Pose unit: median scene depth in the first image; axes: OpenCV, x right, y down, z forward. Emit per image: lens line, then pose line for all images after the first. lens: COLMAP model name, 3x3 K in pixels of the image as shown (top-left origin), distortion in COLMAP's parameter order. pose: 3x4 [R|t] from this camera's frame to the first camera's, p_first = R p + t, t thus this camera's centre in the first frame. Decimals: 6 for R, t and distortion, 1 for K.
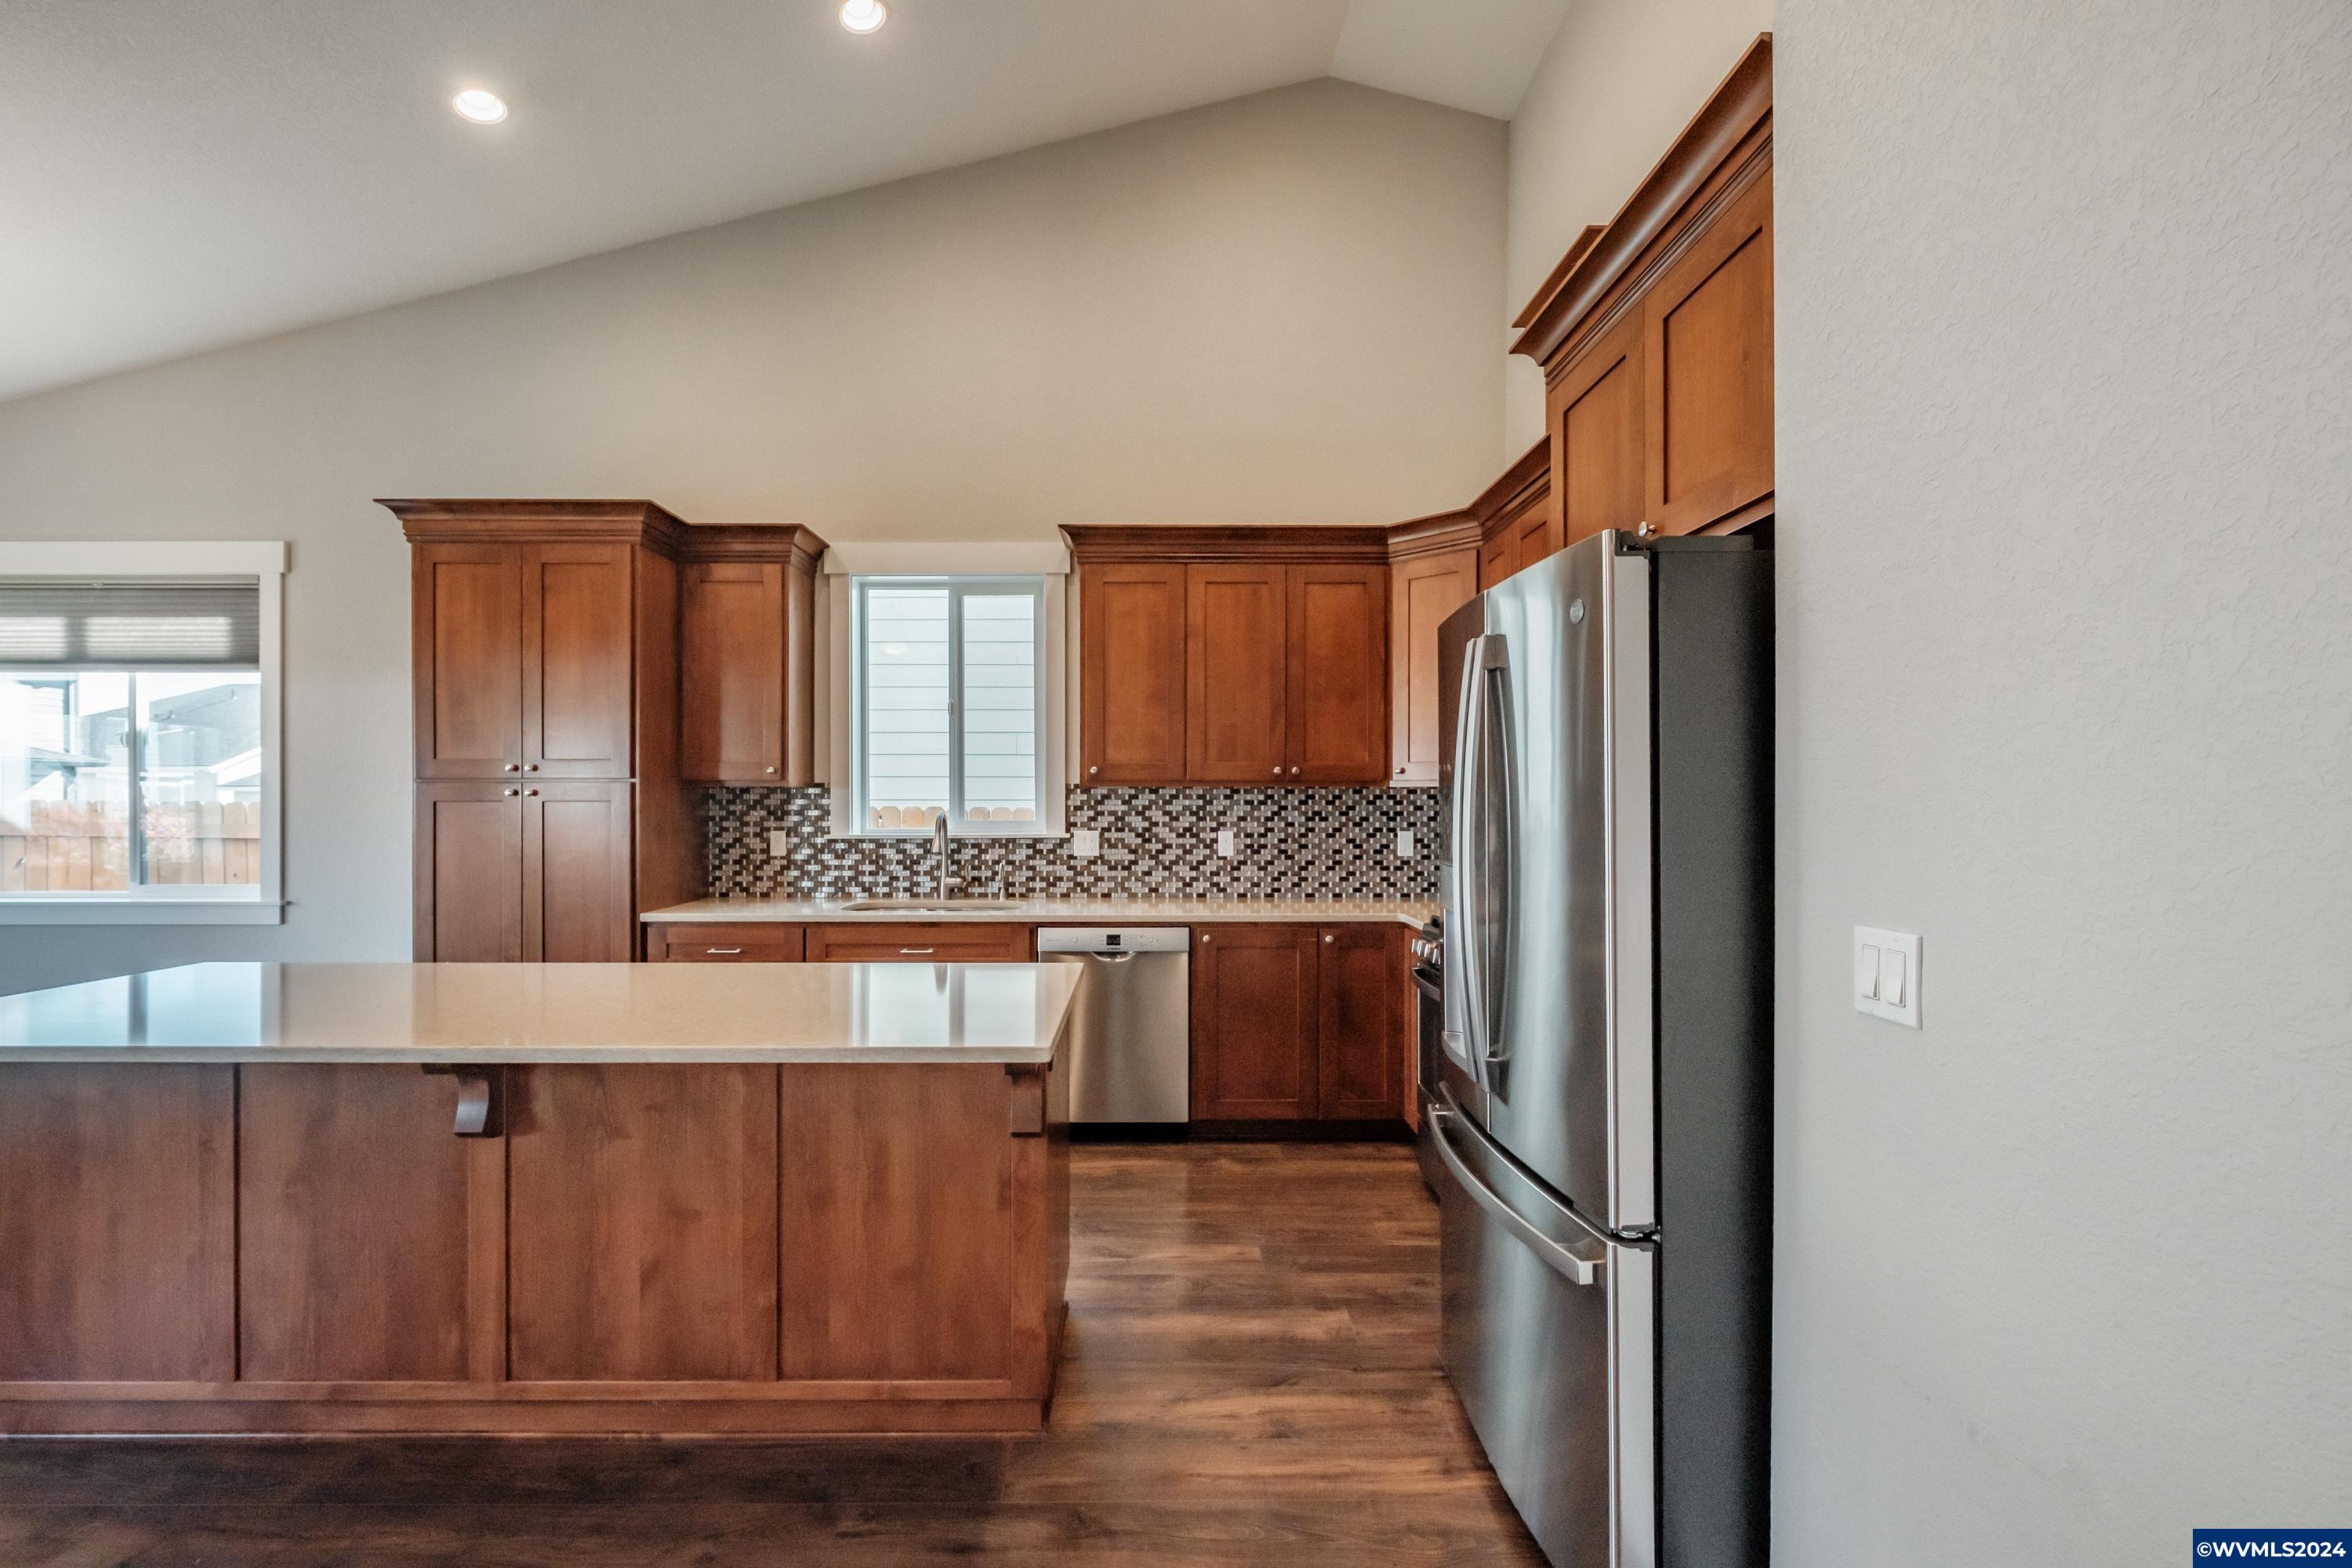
lens RADIAL K [[1020.5, 0, 1168.7], [0, 1020.5, 793.6], [0, 0, 1]] dist [-0.018823, 0.000783]
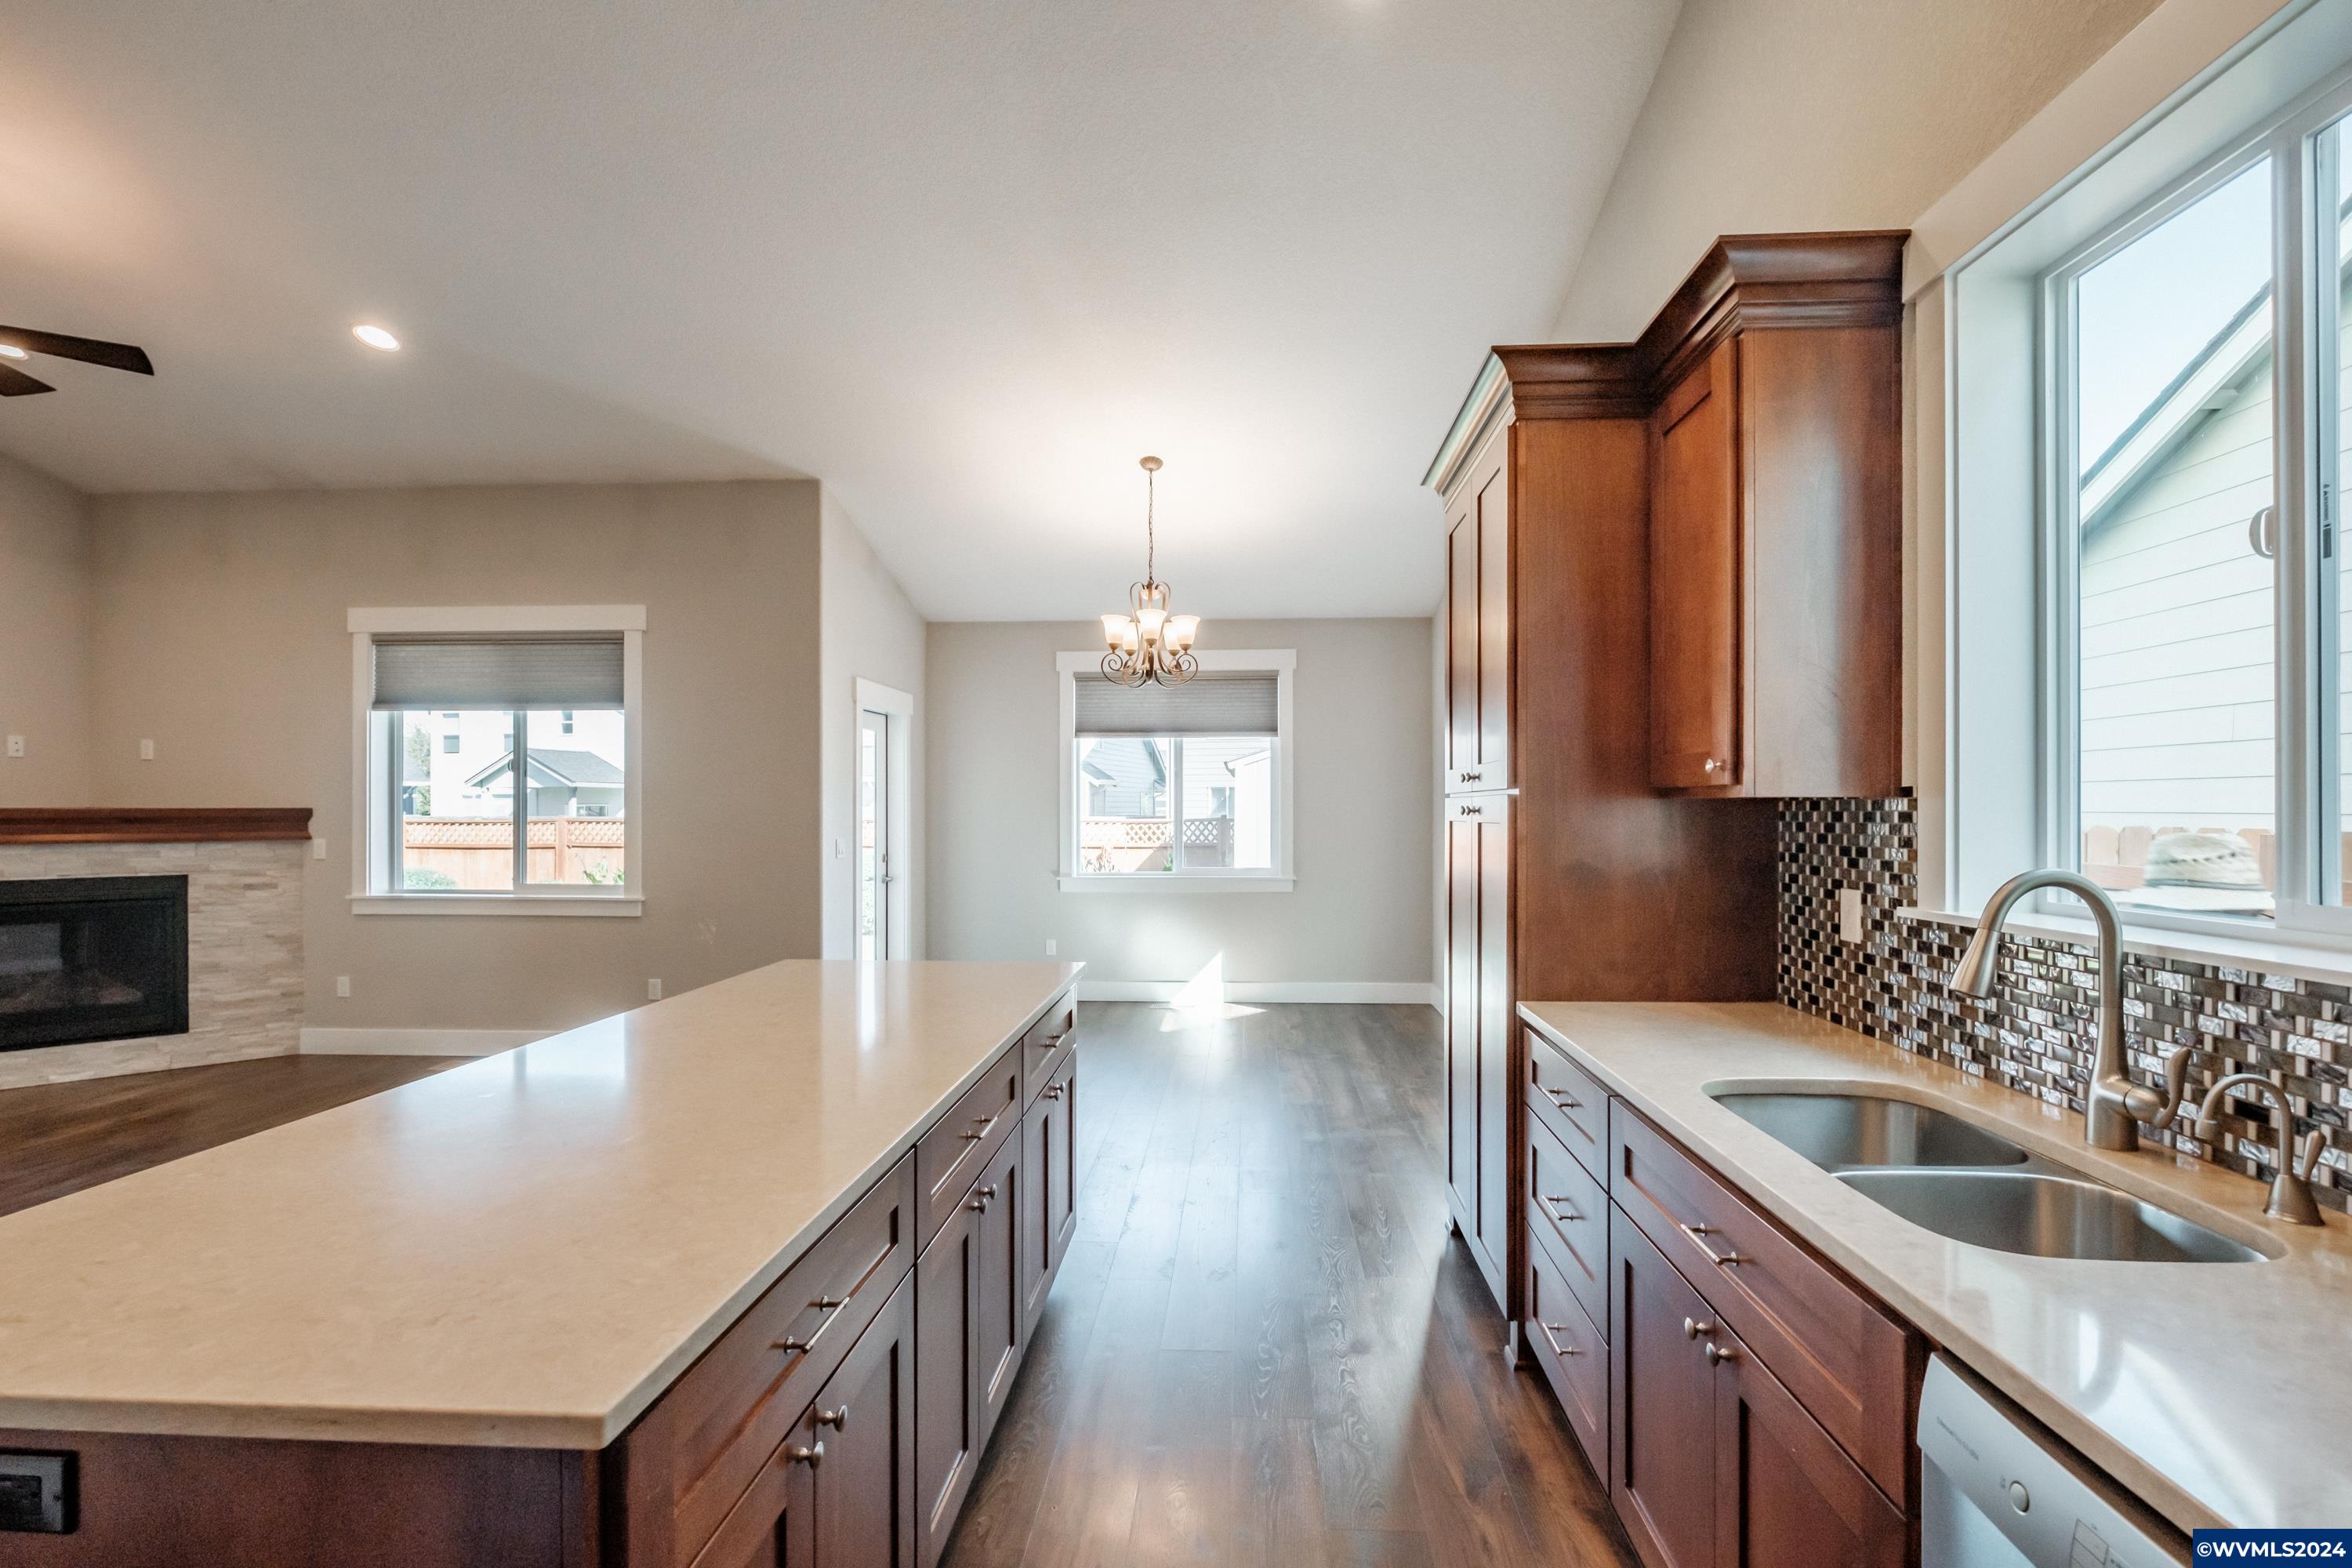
lens RADIAL K [[1020.5, 0, 1235.1], [0, 1020.5, 812.1], [0, 0, 1]] dist [-0.018823, 0.000783]
pose [[-0.024993, 0.001832, -0.999686, 0.096332], [0.000153, 0.999998, 0.001829, -0.000418], [0.999688, -0.000107, -0.024993, 0.723929]]
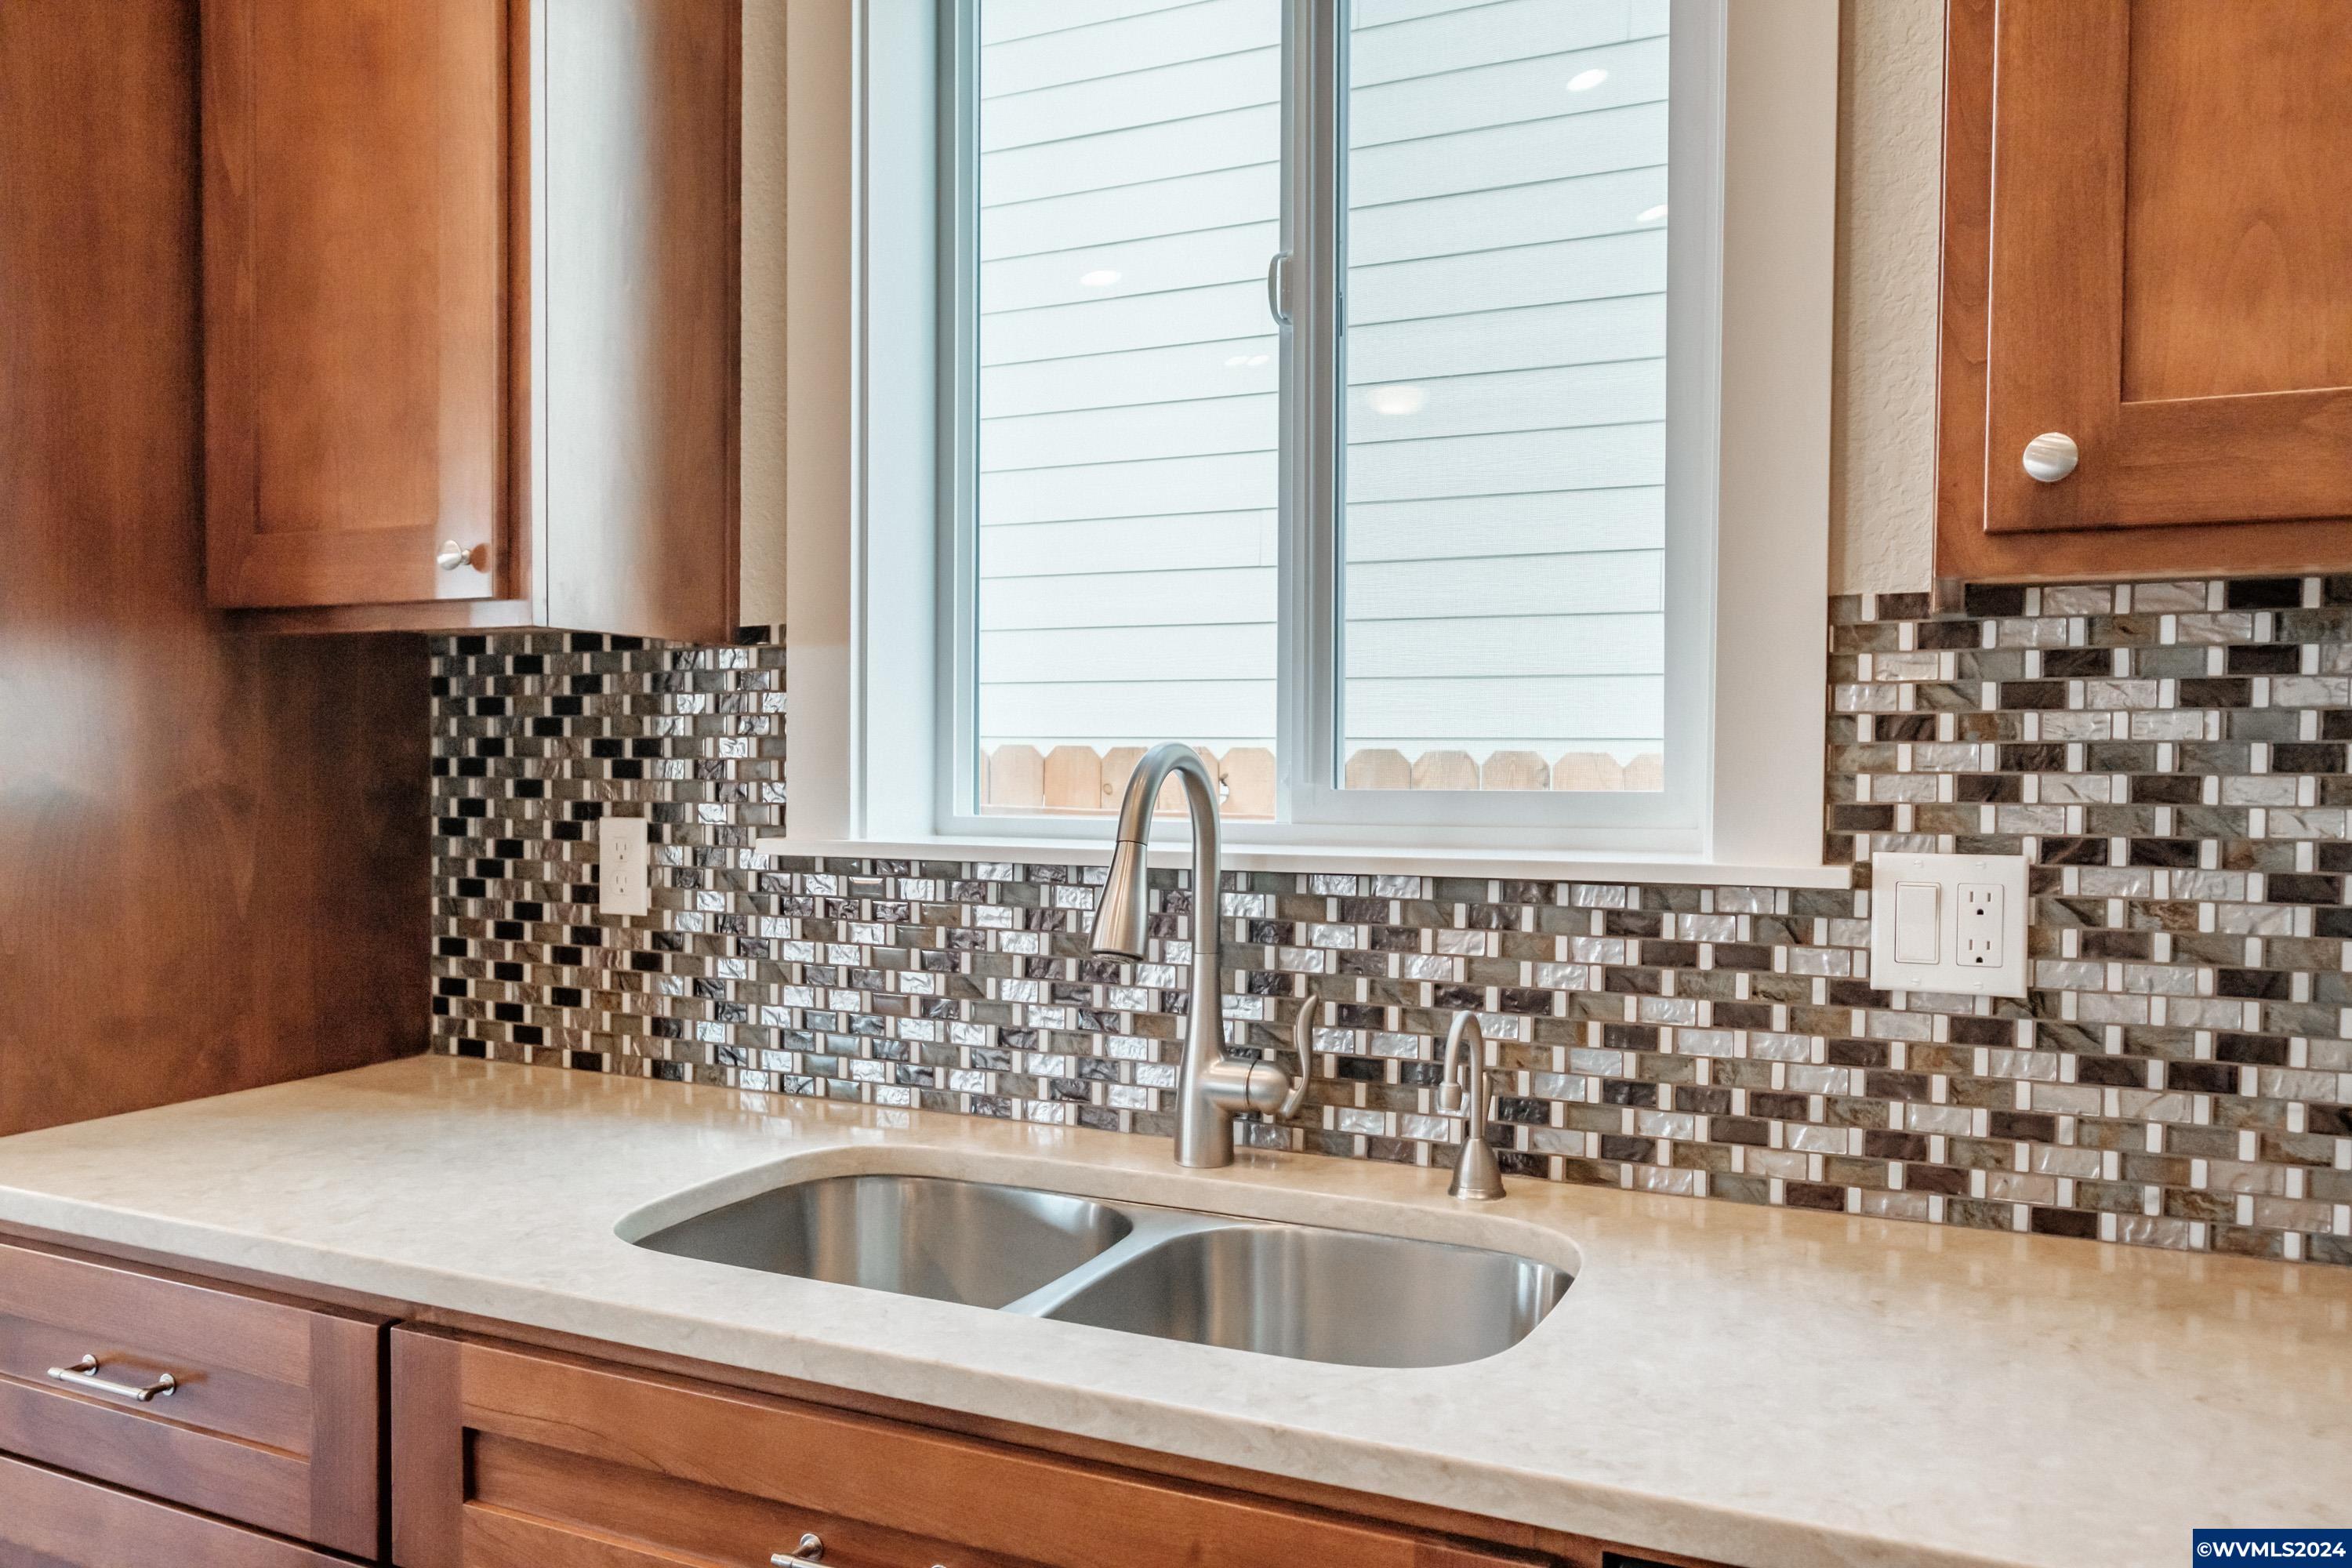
lens RADIAL K [[1682.3, 0, 1161.2], [0, 1682.3, 794.4], [0, 0, 1]] dist [-0.007551, 0.002157]
pose [[0.904256, 0.015739, -0.426700, -0.080008], [-0.006795, 0.999724, 0.022474, 0.020239], [0.426937, -0.017423, 0.904114, 0.673973]]
